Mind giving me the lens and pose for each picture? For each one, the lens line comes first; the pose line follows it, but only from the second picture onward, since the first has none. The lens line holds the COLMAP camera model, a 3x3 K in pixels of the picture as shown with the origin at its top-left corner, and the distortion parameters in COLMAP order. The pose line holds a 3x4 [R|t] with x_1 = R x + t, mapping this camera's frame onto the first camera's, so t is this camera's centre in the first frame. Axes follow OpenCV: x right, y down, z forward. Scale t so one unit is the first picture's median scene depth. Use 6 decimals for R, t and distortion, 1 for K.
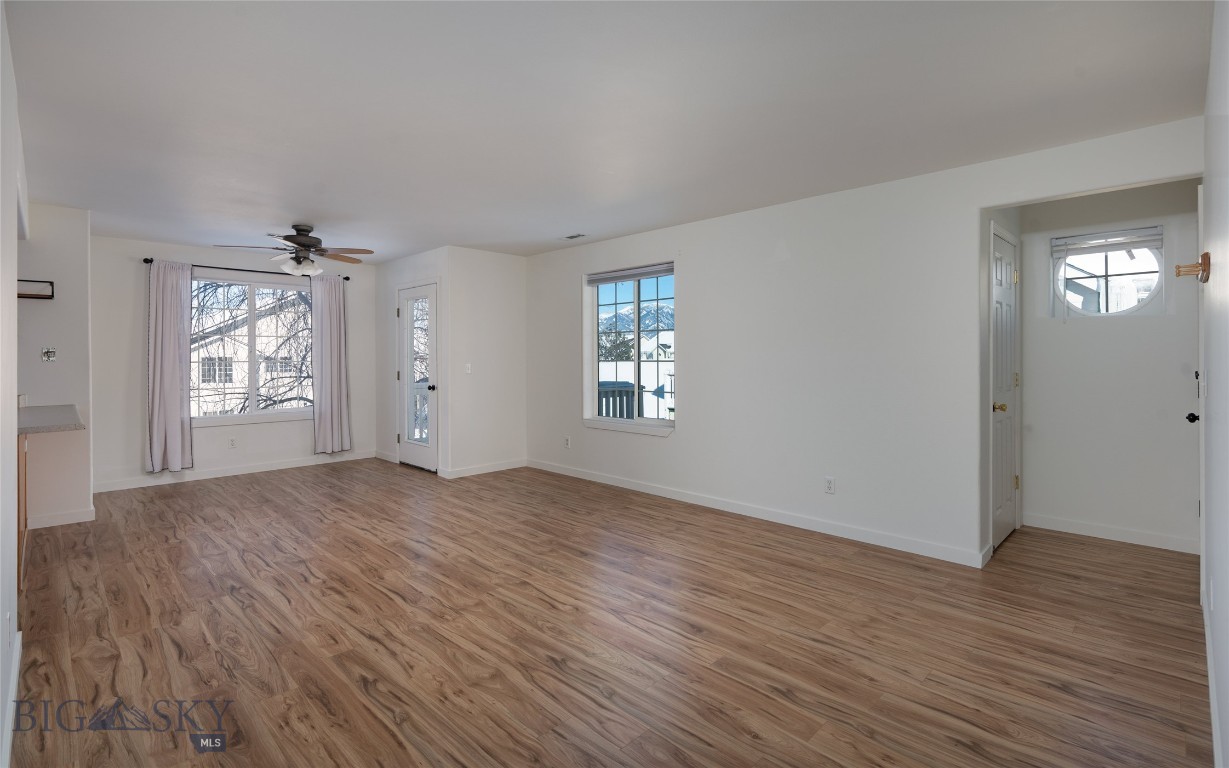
lens RADIAL K [[567.6, 0, 605.4], [0, 567.6, 357.2], [0, 0, 1]] dist [-0.005938, 0.001611]
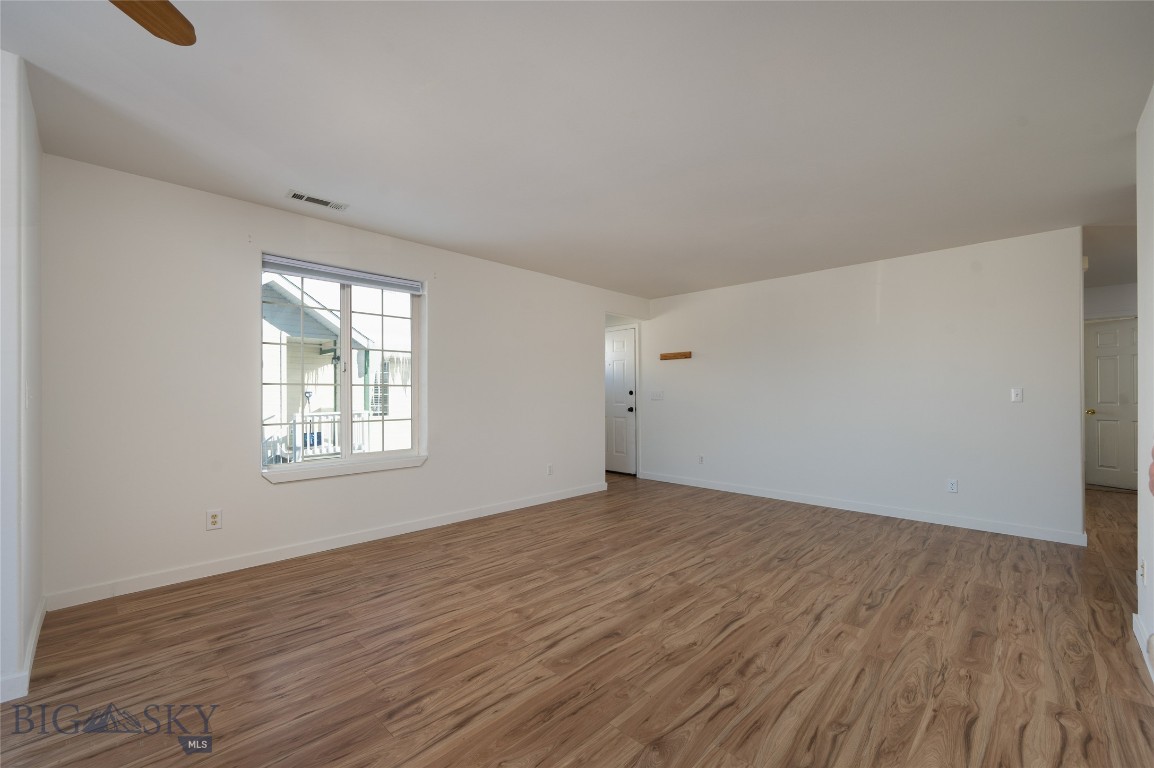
lens RADIAL K [[474.6, 0, 572.4], [0, 474.6, 392.5], [0, 0, 1]] dist [-0.001712, 0.000148]
pose [[-0.012324, 0.007829, 0.999893, -0.880378], [0.002223, 0.999967, -0.007802, 0.033164], [-0.999922, 0.002127, -0.012341, 0.974420]]
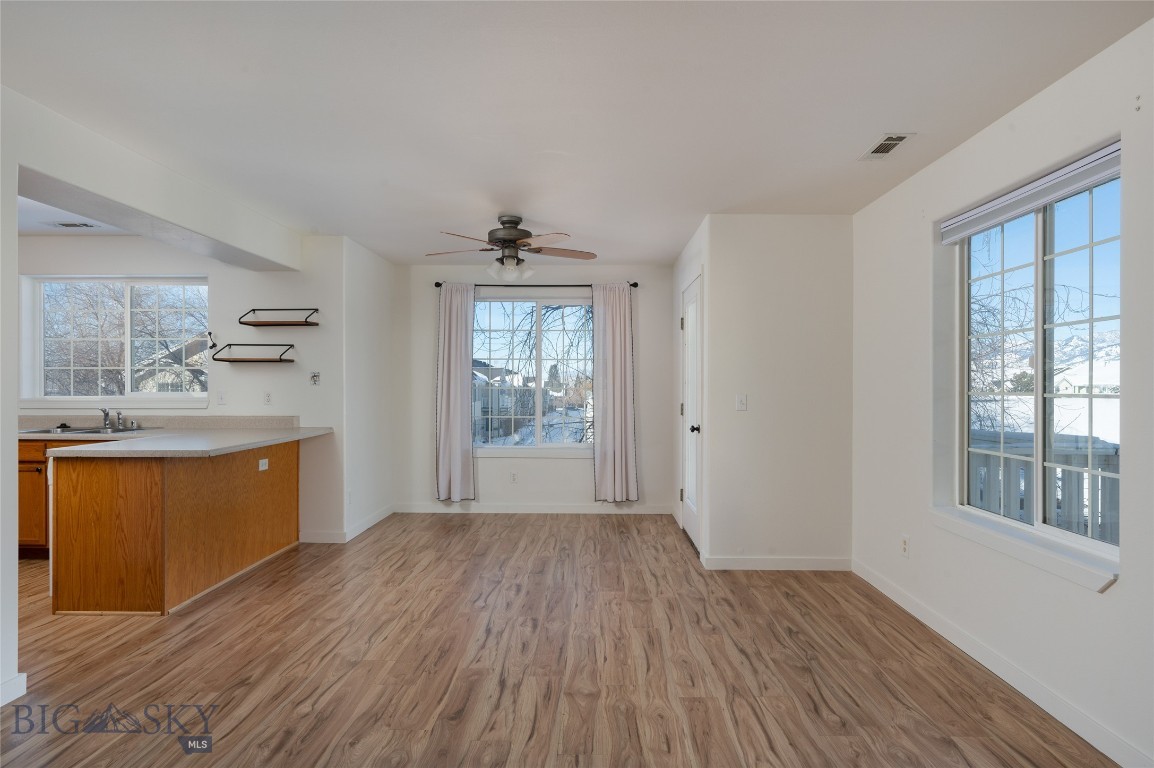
lens RADIAL K [[630.2, 0, 585.6], [0, 630.2, 384.5], [0, 0, 1]] dist [-0.005136, -0.000296]
pose [[0.704637, 0.005738, -0.709545, 0.213487], [-0.008070, 0.999967, 0.000072, 0.002206], [0.709523, 0.005675, 0.704660, 0.577739]]
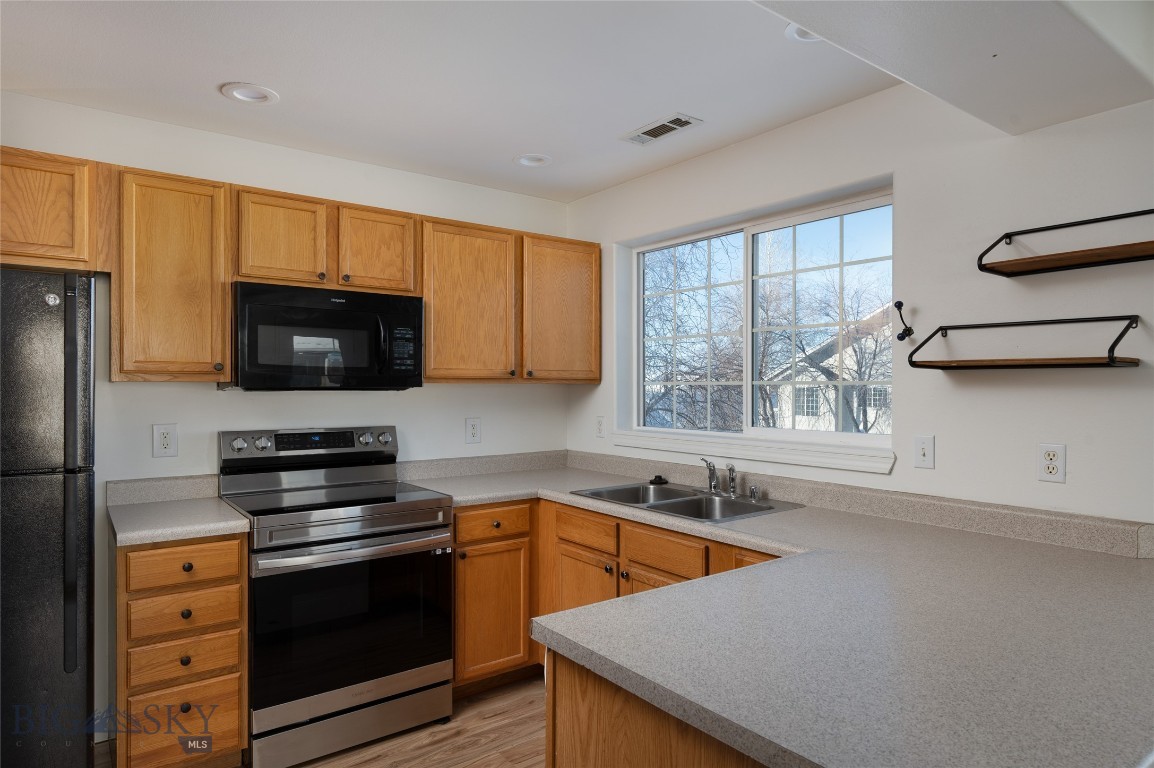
lens RADIAL K [[680.6, 0, 571.7], [0, 680.6, 390.1], [0, 0, 1]] dist [-0.002874, -0.000294]
pose [[-0.132169, 0.011212, -0.991164, -0.576740], [-0.006527, 0.999905, 0.012181, -0.024551], [0.991206, 0.008079, -0.132083, 0.725029]]
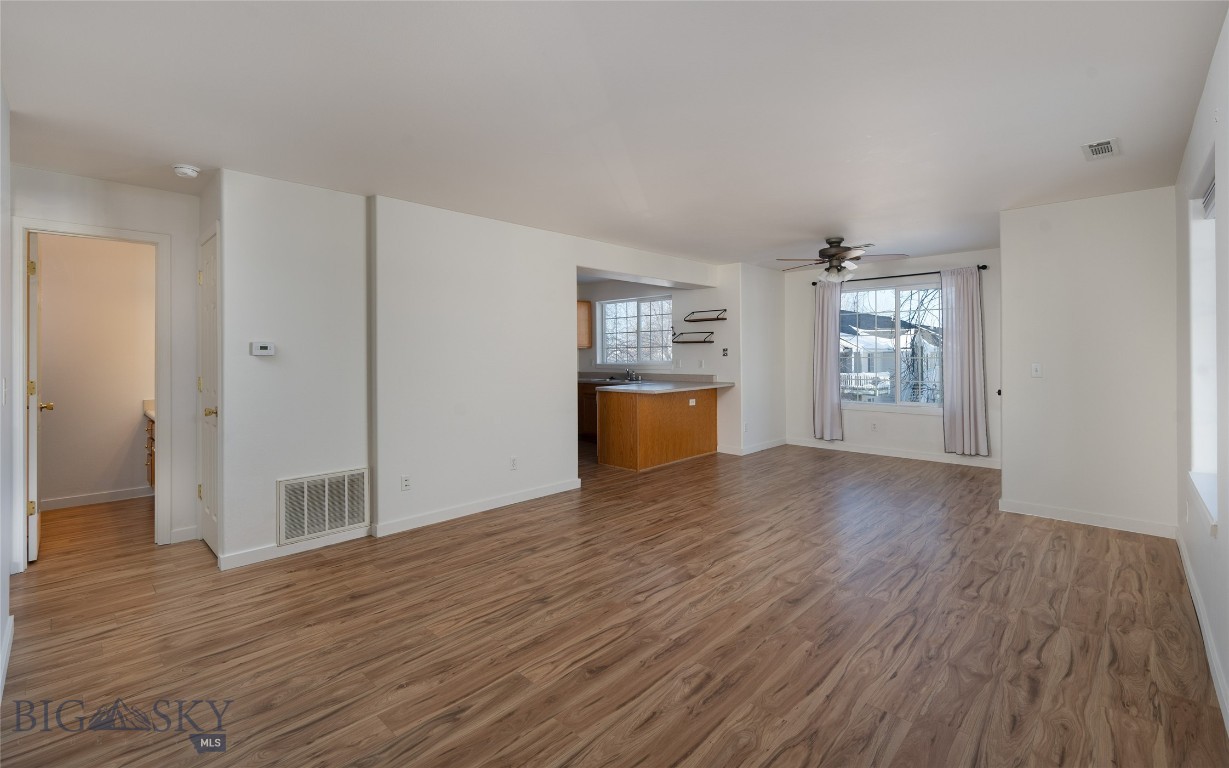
lens RADIAL K [[531.4, 0, 618.7], [0, 531.4, 353.2], [0, 0, 1]] dist [0.000241, -0.000518]
pose [[0.038681, 0.001654, -0.999250, 0.652377], [0.001161, 0.999998, 0.001700, -0.005505], [0.999251, -0.001226, 0.038679, 0.670220]]
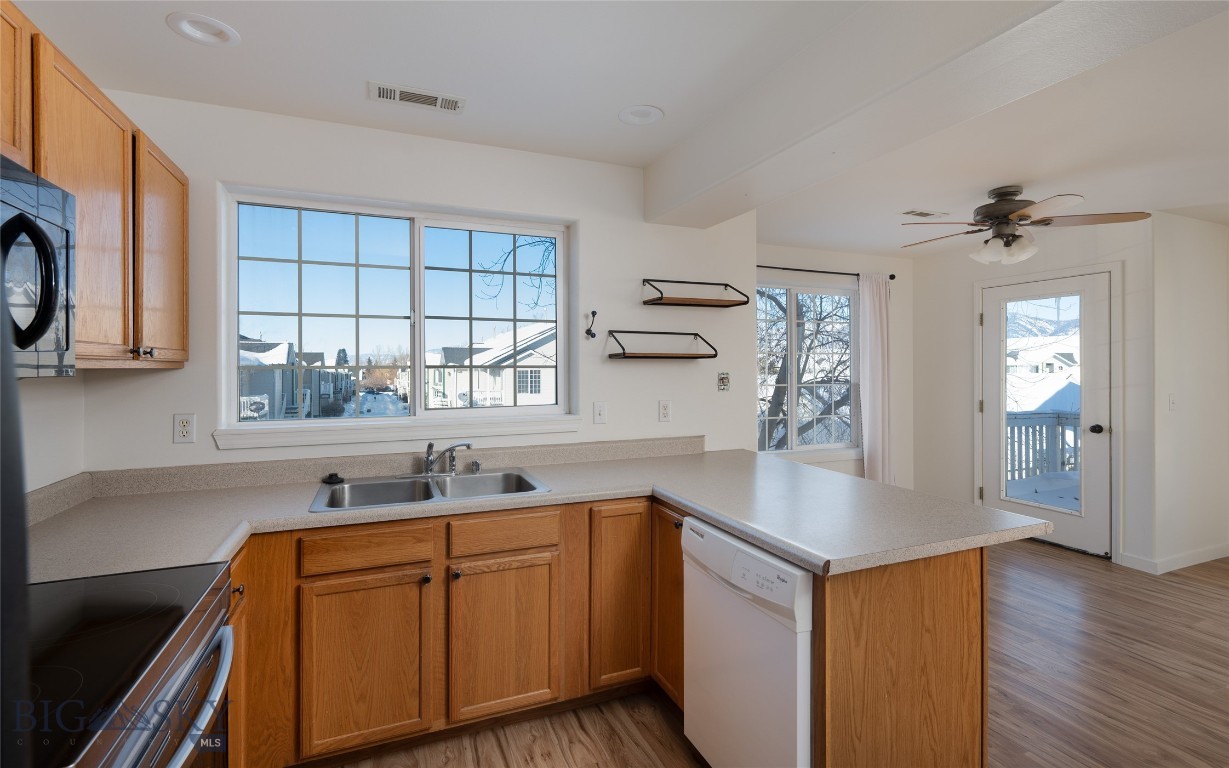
lens RADIAL K [[567.6, 0, 615.5], [0, 567.6, 362.6], [0, 0, 1]] dist [-0.005938, 0.001611]
pose [[0.930823, -0.001541, -0.365467, -0.912021], [-0.002543, 0.999940, -0.010693, -0.022921], [0.365461, 0.010883, 0.930763, 0.277188]]
